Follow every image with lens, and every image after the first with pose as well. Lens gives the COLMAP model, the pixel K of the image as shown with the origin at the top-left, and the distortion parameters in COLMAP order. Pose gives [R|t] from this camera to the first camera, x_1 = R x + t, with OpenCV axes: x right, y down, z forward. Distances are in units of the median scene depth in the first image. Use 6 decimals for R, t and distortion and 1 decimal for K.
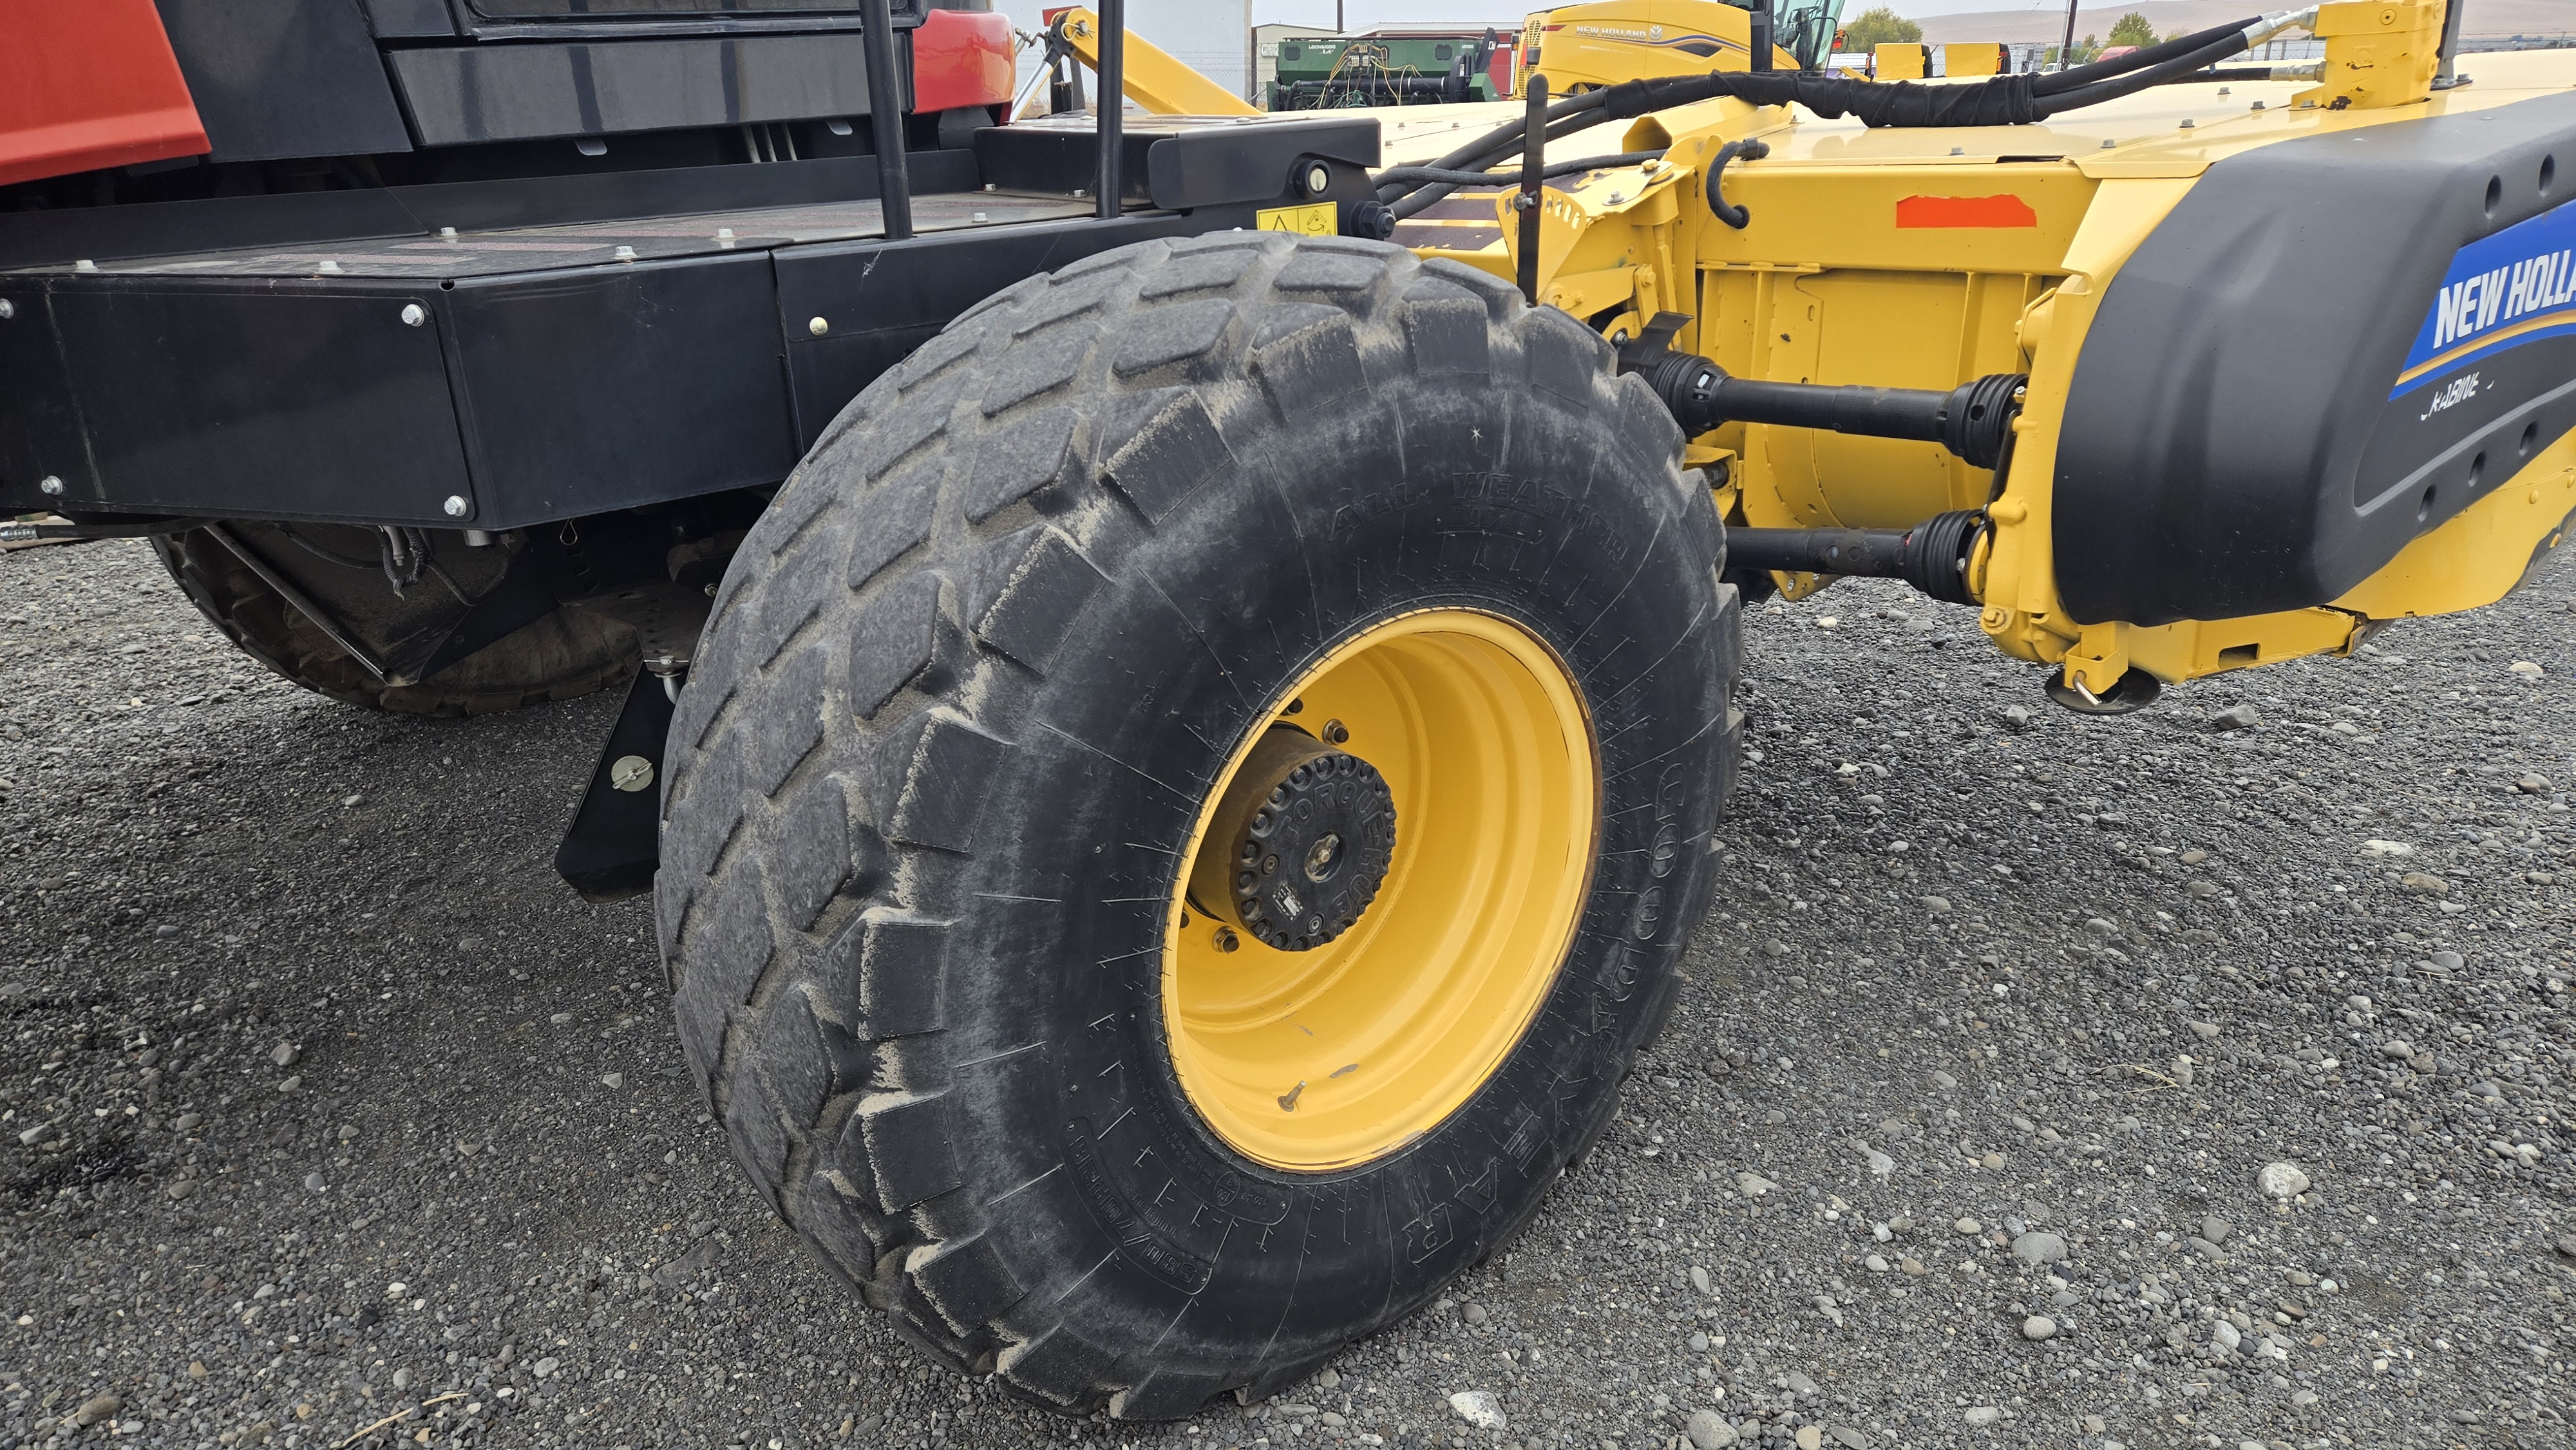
lens RADIAL K [[1735.0, 0, 1269.0], [0, 1735.0, 744.3], [0, 0, 1]] dist [0.098662, -0.095486]
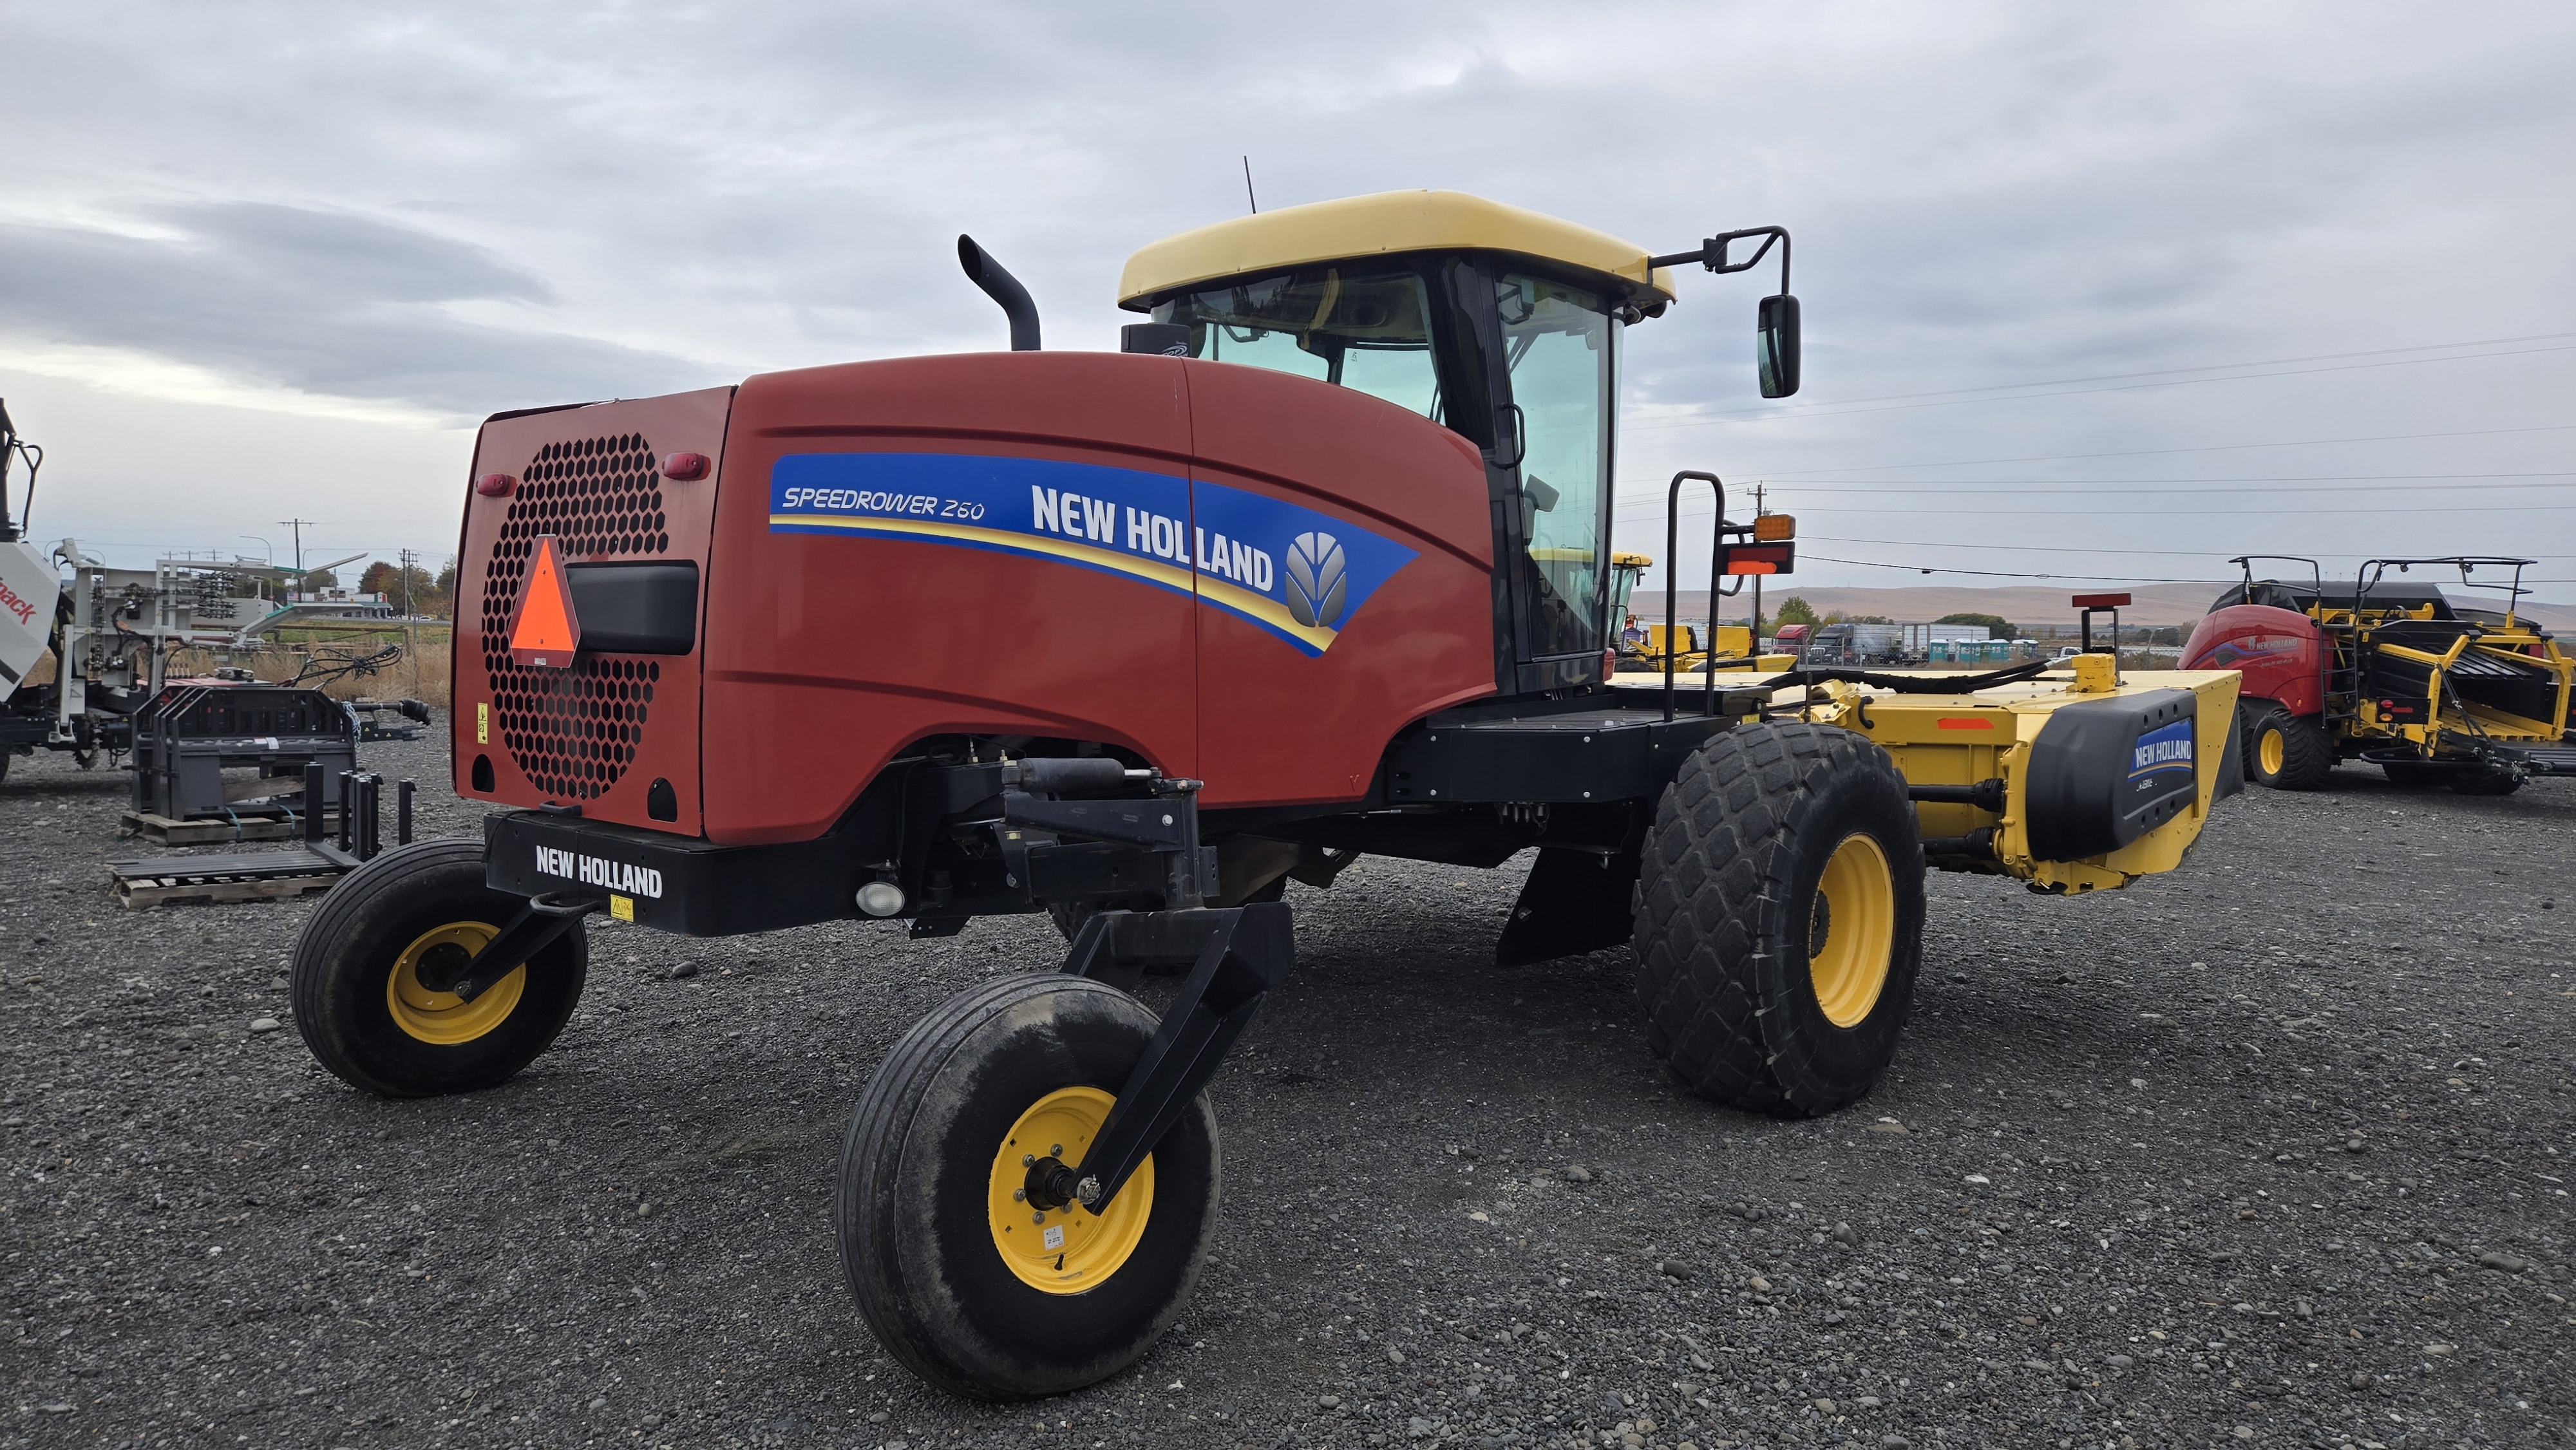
lens RADIAL K [[1792.6, 0, 1277.1], [0, 1792.6, 717.8], [0, 0, 1]] dist [0.181676, -0.205510]
pose [[0.988125, 0.018612, 0.152522, -1.237152], [0.029096, 0.952012, -0.304675, 0.593171], [-0.150873, 0.305495, 0.940165, -1.713110]]
